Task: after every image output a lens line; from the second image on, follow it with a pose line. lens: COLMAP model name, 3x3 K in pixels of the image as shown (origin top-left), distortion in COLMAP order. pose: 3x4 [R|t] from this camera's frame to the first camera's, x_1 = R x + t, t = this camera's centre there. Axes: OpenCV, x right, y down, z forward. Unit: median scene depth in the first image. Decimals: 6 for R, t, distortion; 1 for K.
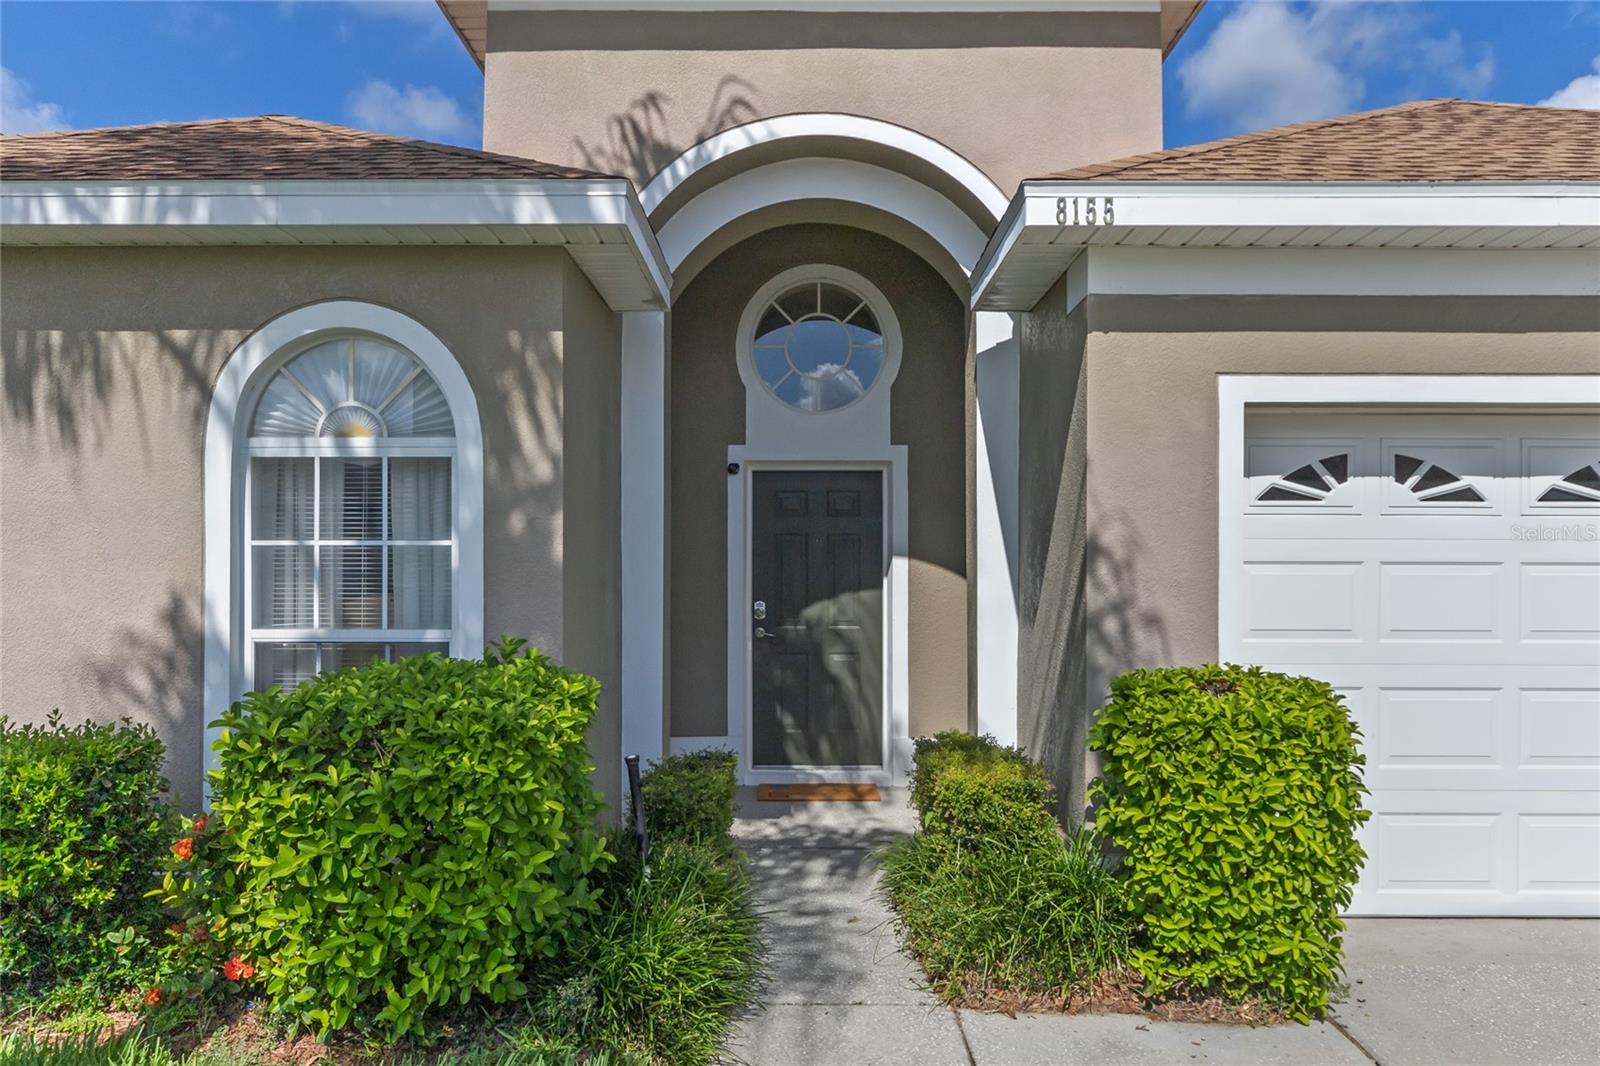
lens RADIAL K [[1184.2, 0, 907.2], [0, 1184.2, 548.3], [0, 0, 1]] dist [-0.009759, -0.004919]
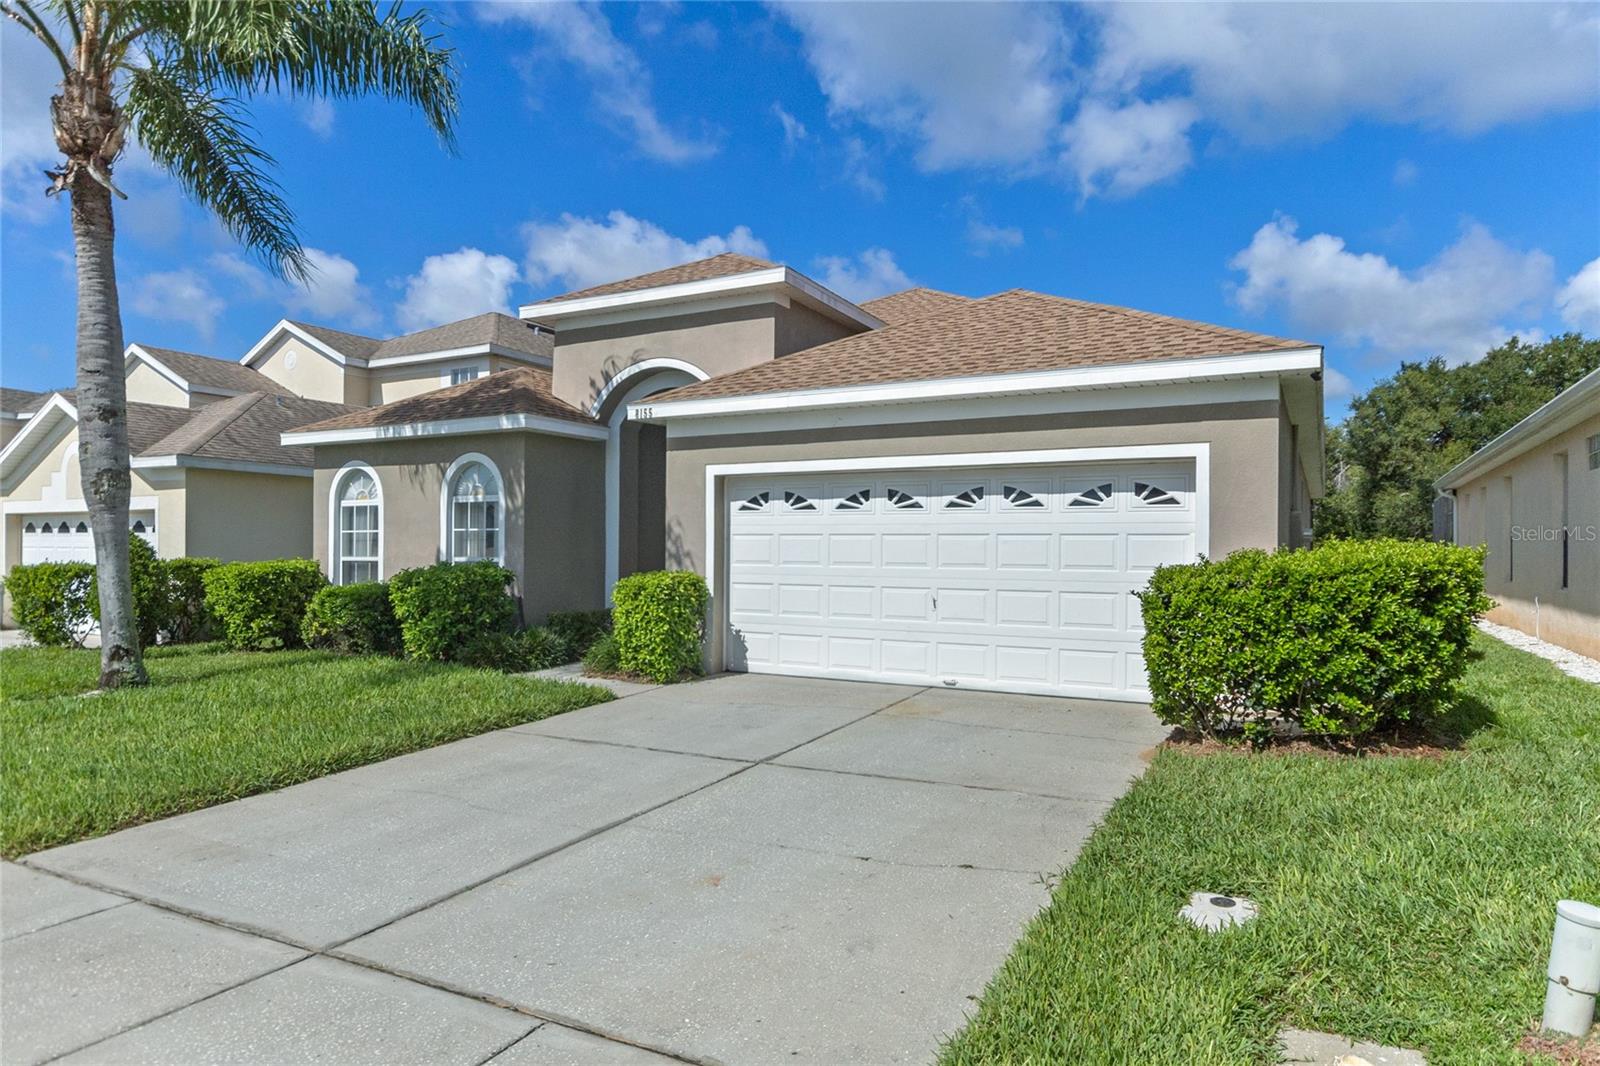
lens RADIAL K [[967.2, 0, 800.0], [0, 967.2, 533.0], [0, 0, 1]] dist [-0.000632, 0.000470]
pose [[0.880596, -0.005681, -0.473835, 1.456998], [0.004871, 0.999984, -0.002936, 0.015764], [0.473844, 0.000277, 0.880609, -0.822098]]
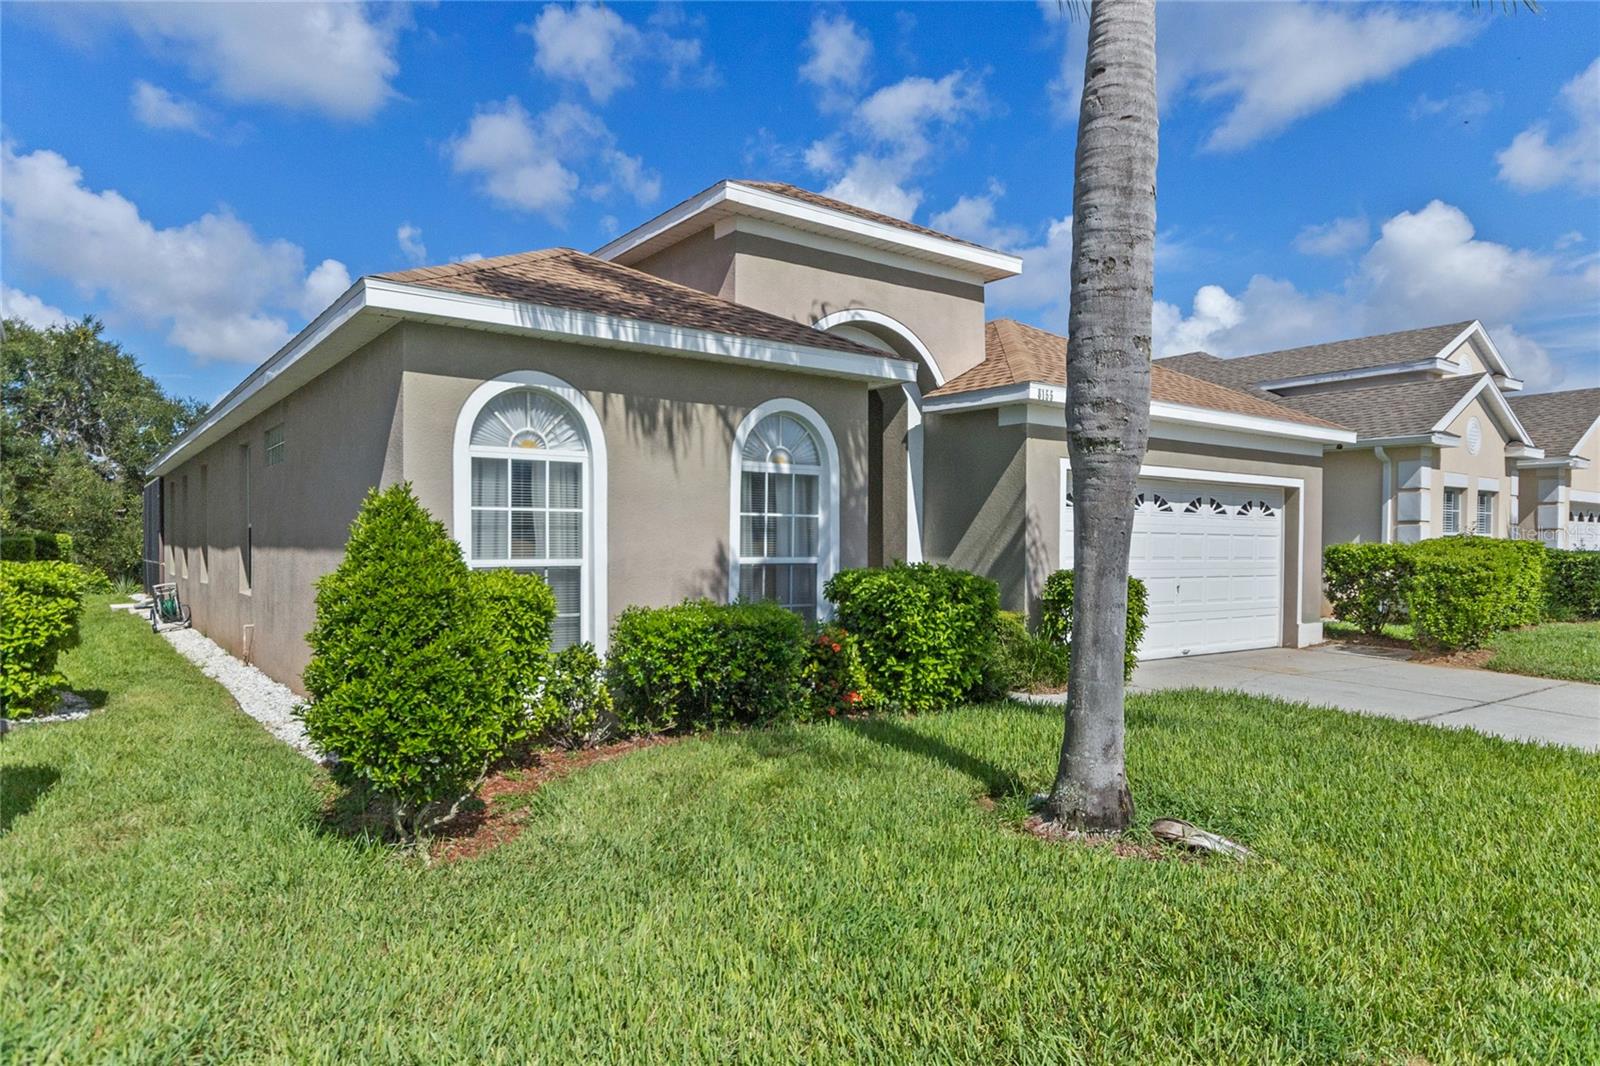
lens RADIAL K [[967.2, 0, 800.0], [0, 967.2, 533.0], [0, 0, 1]] dist [-0.000632, 0.000470]
pose [[0.813635, 0.011542, 0.581261, -1.404503], [-0.021015, 0.999733, 0.009564, 0.009898], [-0.580996, -0.019997, 0.813661, -0.385852]]
